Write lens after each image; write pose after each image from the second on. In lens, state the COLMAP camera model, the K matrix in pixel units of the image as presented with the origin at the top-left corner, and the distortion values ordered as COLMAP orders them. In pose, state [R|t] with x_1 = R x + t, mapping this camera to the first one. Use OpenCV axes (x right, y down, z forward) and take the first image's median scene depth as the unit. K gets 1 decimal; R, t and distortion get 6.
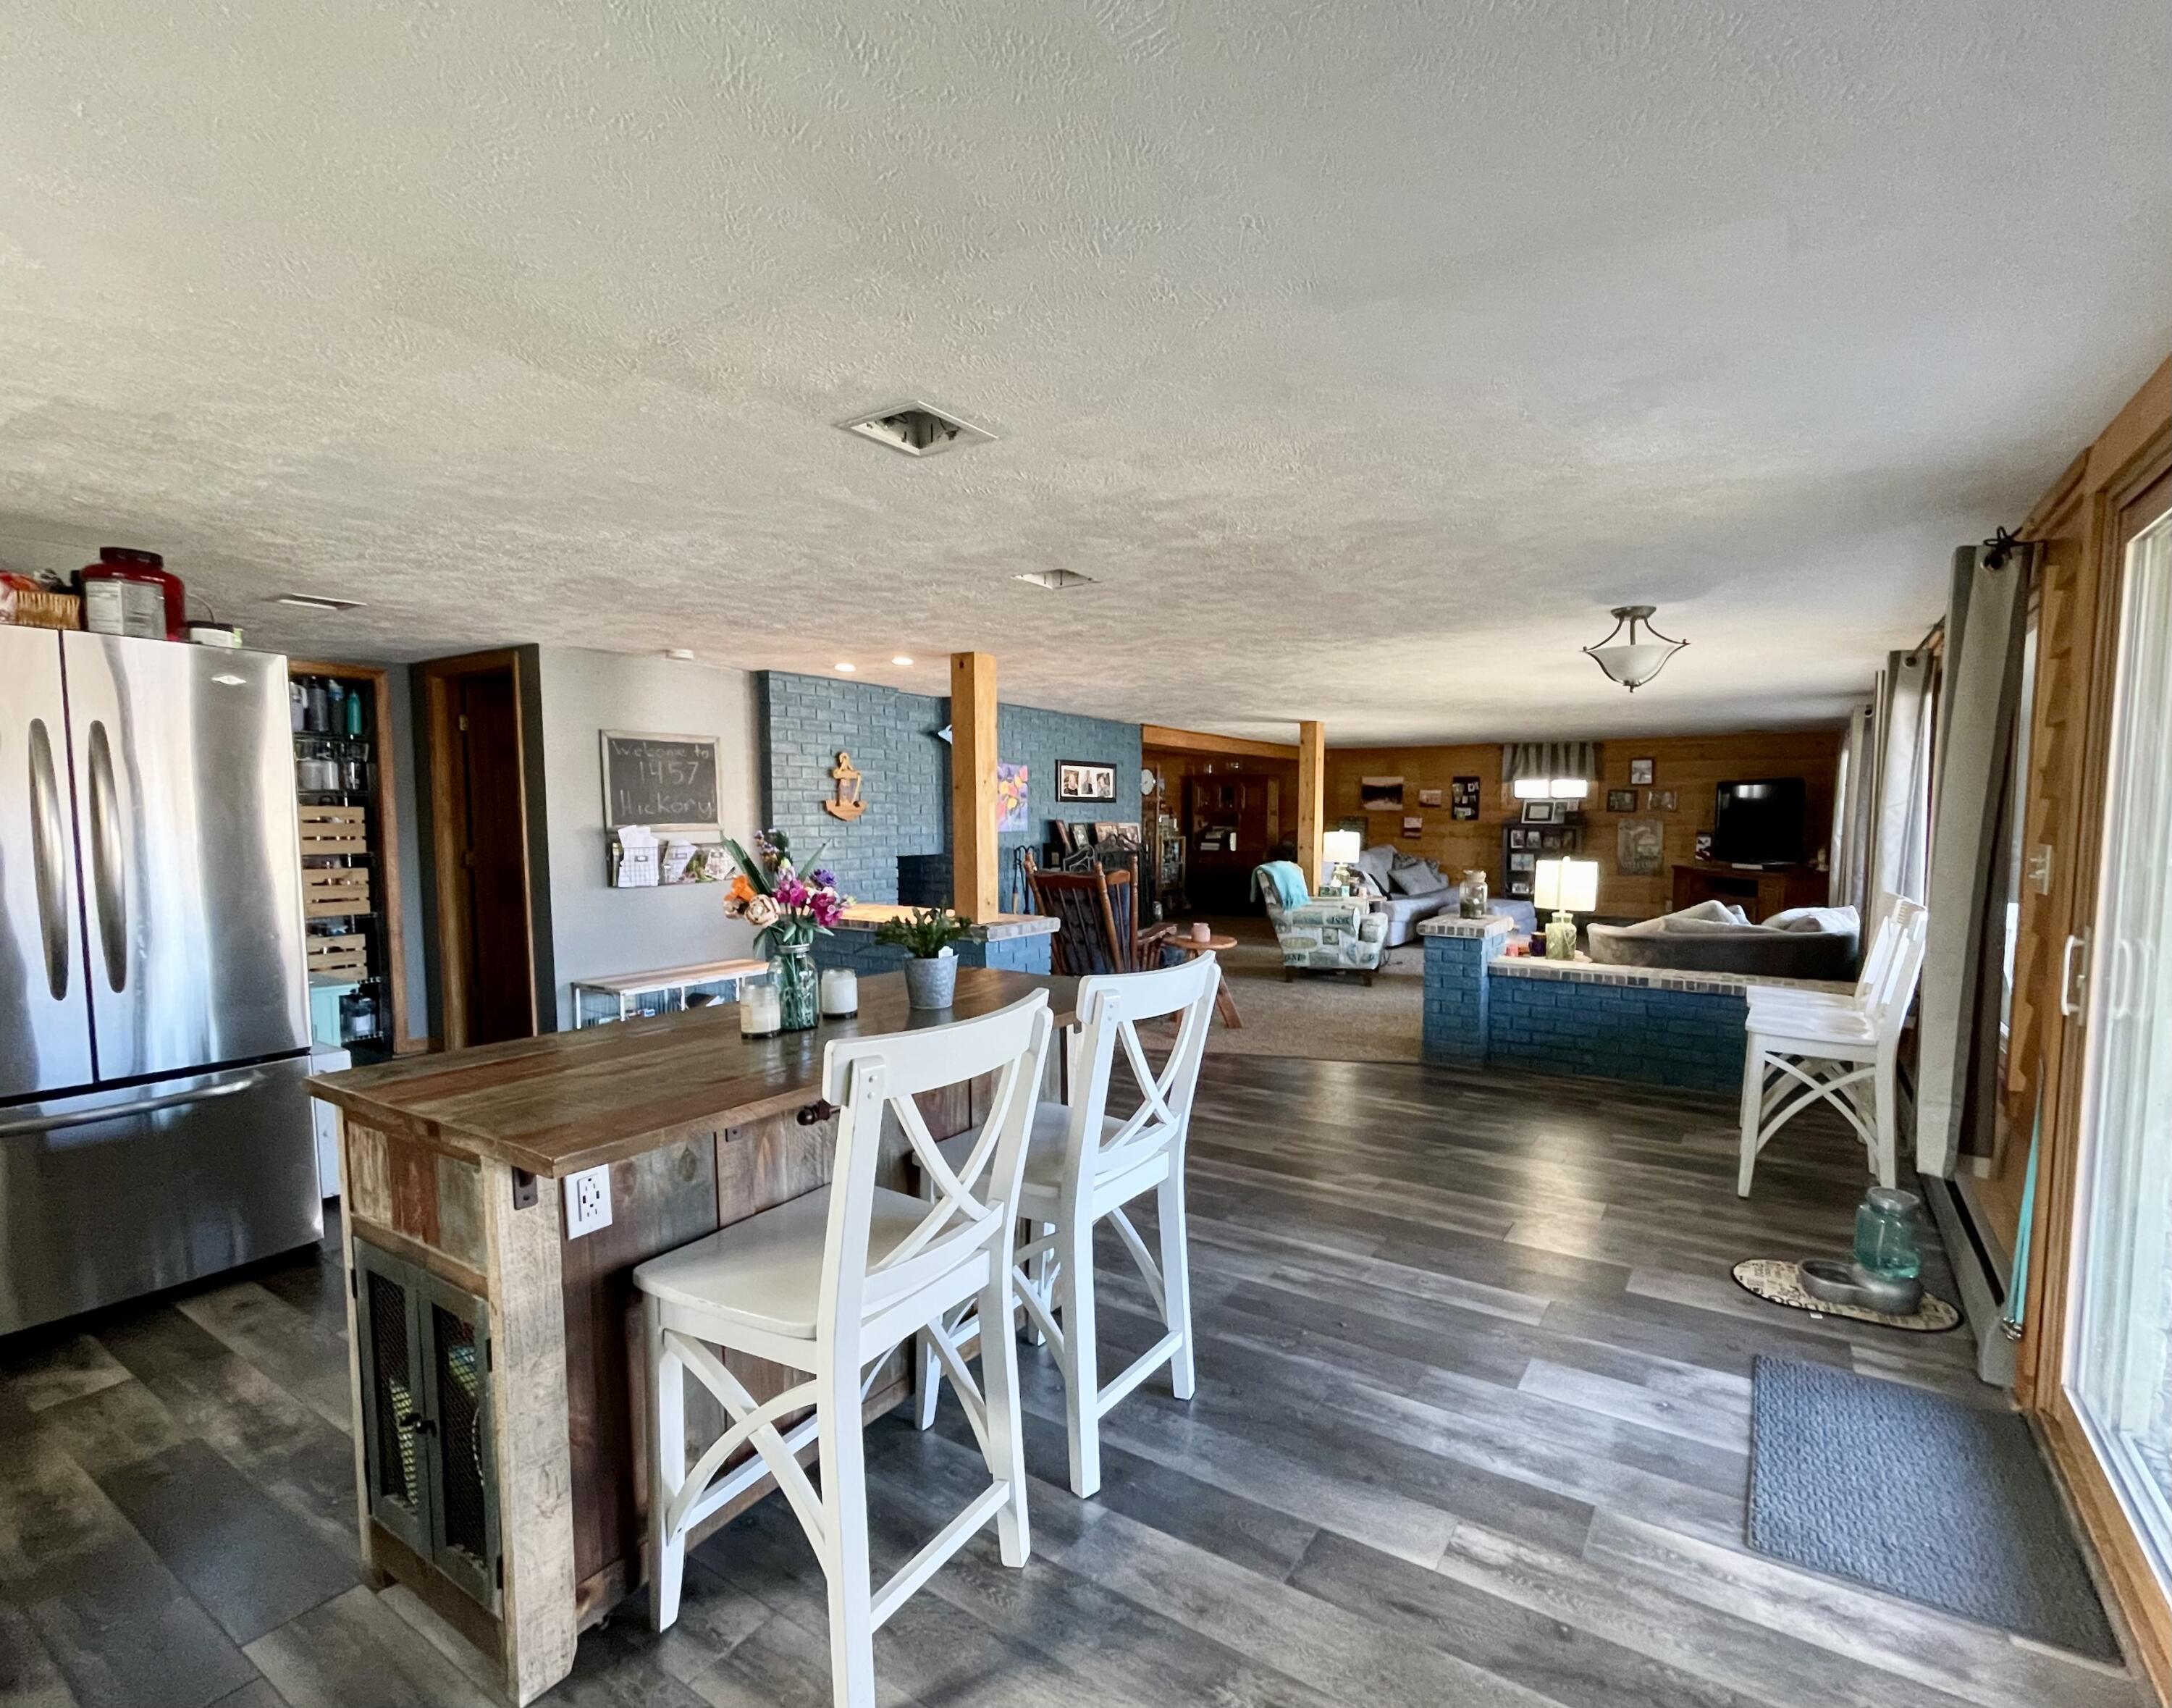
lens RADIAL K [[1009.7, 0, 1149.6], [0, 1009.7, 895.6], [0, 0, 1]] dist [-0.003703, -0.000020]
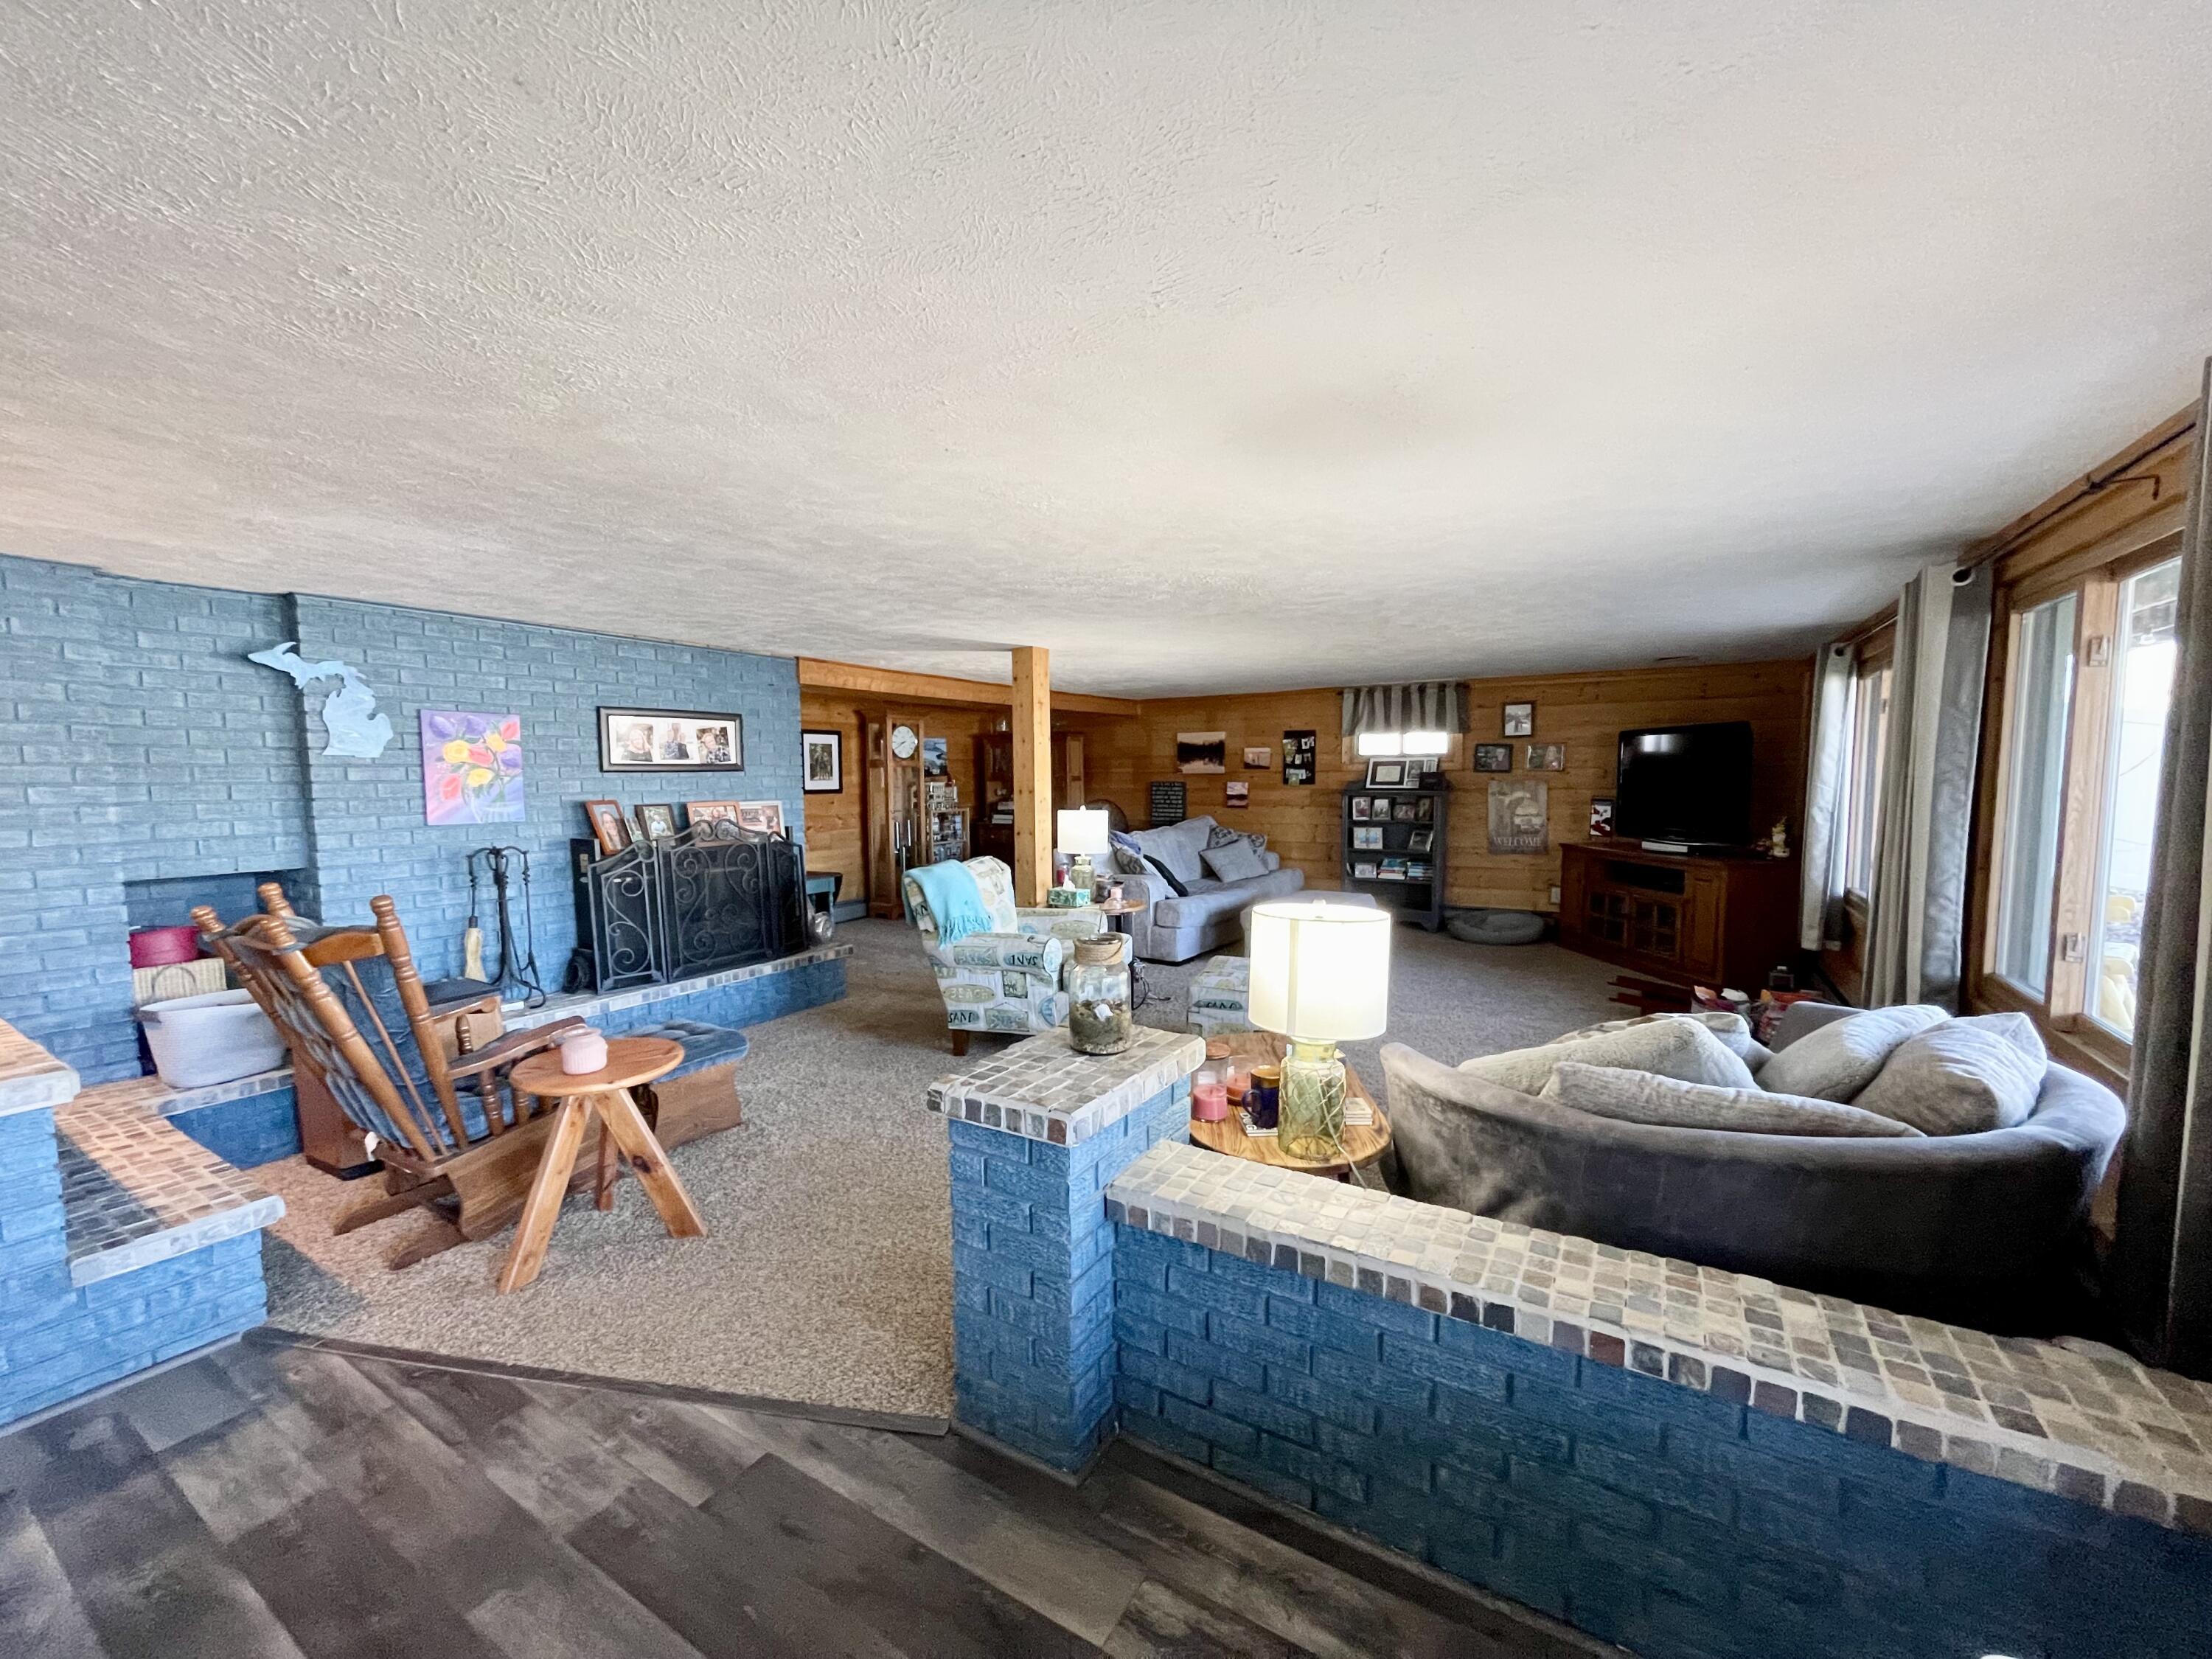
lens RADIAL K [[890.8, 0, 1100.6], [0, 890.8, 839.4], [0, 0, 1]] dist [0.001835, -0.000165]
pose [[0.999883, -0.013746, 0.006657, 0.163730], [0.013787, 0.999885, -0.006248, -0.031773], [-0.006570, 0.006339, 0.999958, 0.322456]]
